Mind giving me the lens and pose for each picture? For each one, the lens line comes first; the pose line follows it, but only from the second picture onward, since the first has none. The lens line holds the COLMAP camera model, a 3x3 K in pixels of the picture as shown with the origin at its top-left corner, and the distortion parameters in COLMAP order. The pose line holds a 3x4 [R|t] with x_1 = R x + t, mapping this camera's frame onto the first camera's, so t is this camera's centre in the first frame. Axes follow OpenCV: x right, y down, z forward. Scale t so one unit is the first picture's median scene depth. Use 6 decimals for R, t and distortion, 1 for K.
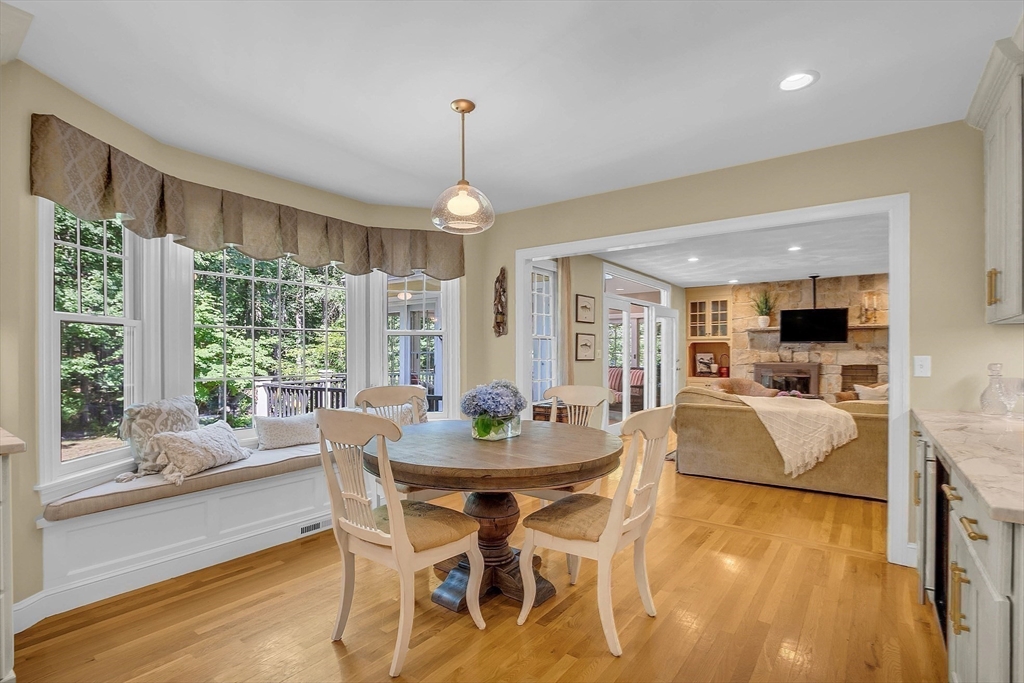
lens RADIAL K [[485.0, 0, 513.6], [0, 485.0, 351.2], [0, 0, 1]] dist [-0.014706, -0.000051]
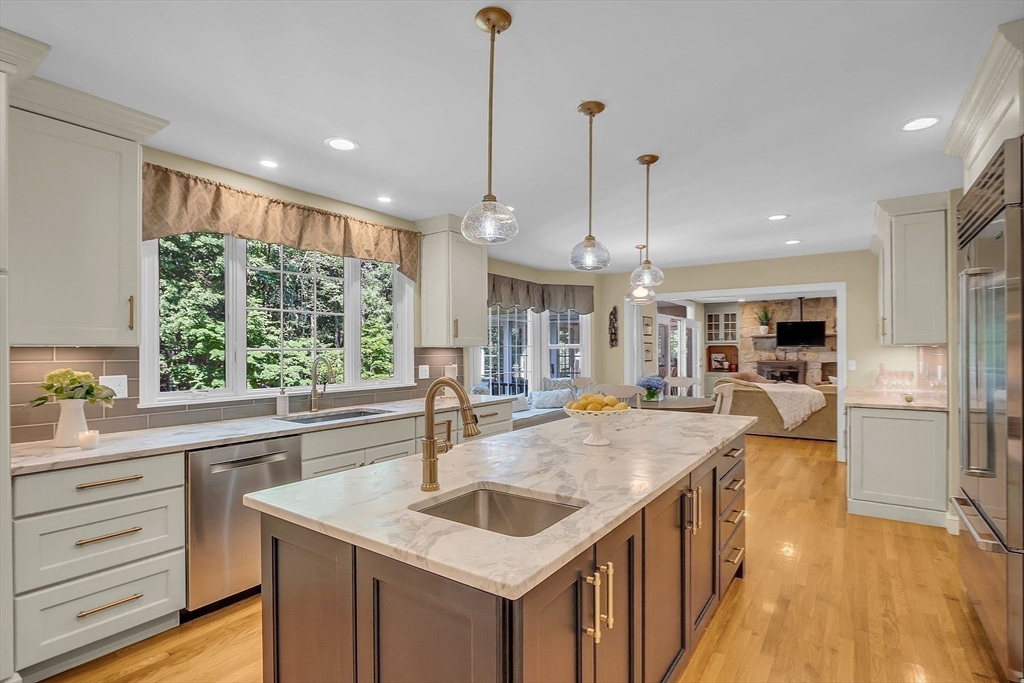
lens RADIAL K [[500.9, 0, 507.8], [0, 500.9, 348.0], [0, 0, 1]] dist [-0.016765, 0.000058]
pose [[0.999702, -0.005958, 0.023679, -0.231564], [0.005920, 0.999981, 0.001674, -0.018949], [-0.023688, -0.001533, 0.999718, -0.375260]]
